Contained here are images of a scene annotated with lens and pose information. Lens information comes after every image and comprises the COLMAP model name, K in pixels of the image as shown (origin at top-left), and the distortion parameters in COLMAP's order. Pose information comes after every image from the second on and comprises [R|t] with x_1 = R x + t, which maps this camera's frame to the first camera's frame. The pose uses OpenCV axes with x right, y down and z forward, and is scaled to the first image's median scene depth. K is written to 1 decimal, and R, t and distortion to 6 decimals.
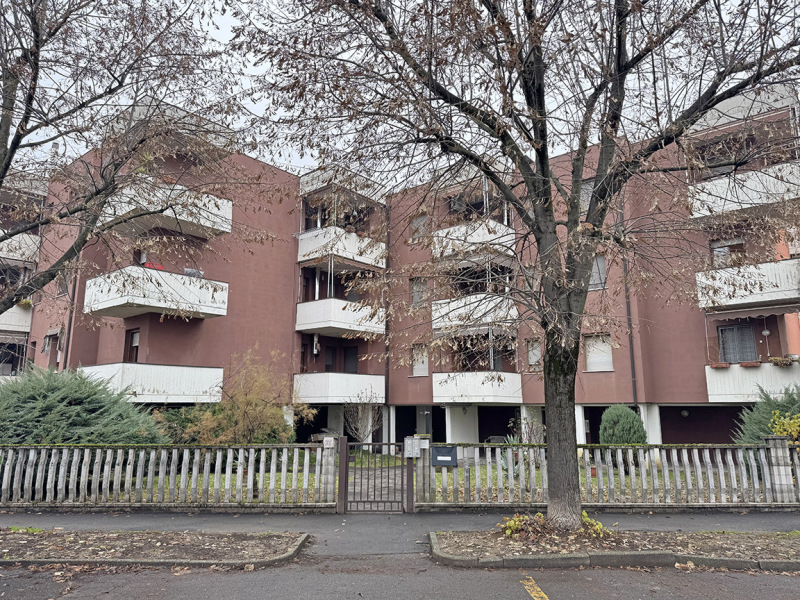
lens RADIAL K [[550.4, 0, 400.4], [0, 550.4, 299.3], [0, 0, 1]] dist [-0.004219, -0.016754]
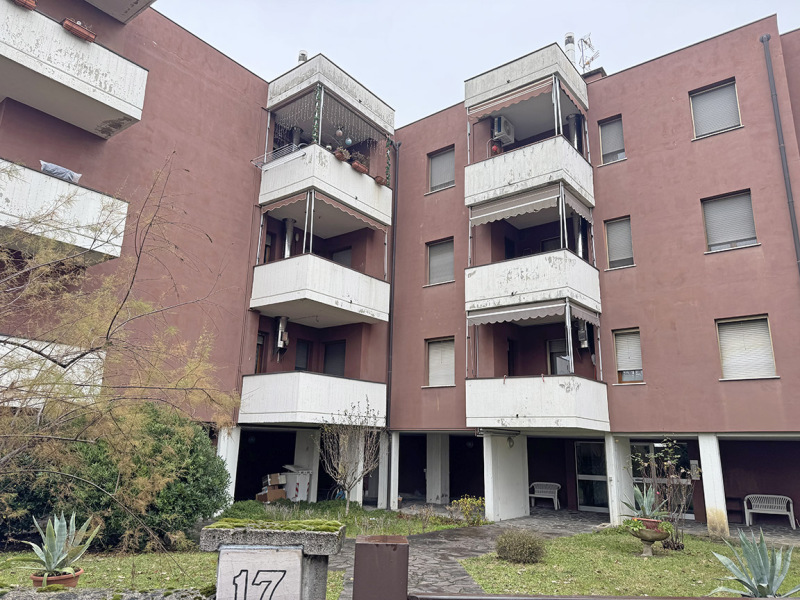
lens RADIAL K [[550.4, 0, 402.4], [0, 550.4, 300.6], [0, 0, 1]] dist [-0.004219, -0.016754]
pose [[0.998288, 0.034564, 0.047187, -0.044935], [-0.031727, 0.997718, -0.059607, 0.081175], [-0.049139, 0.058008, 0.997106, 0.359323]]
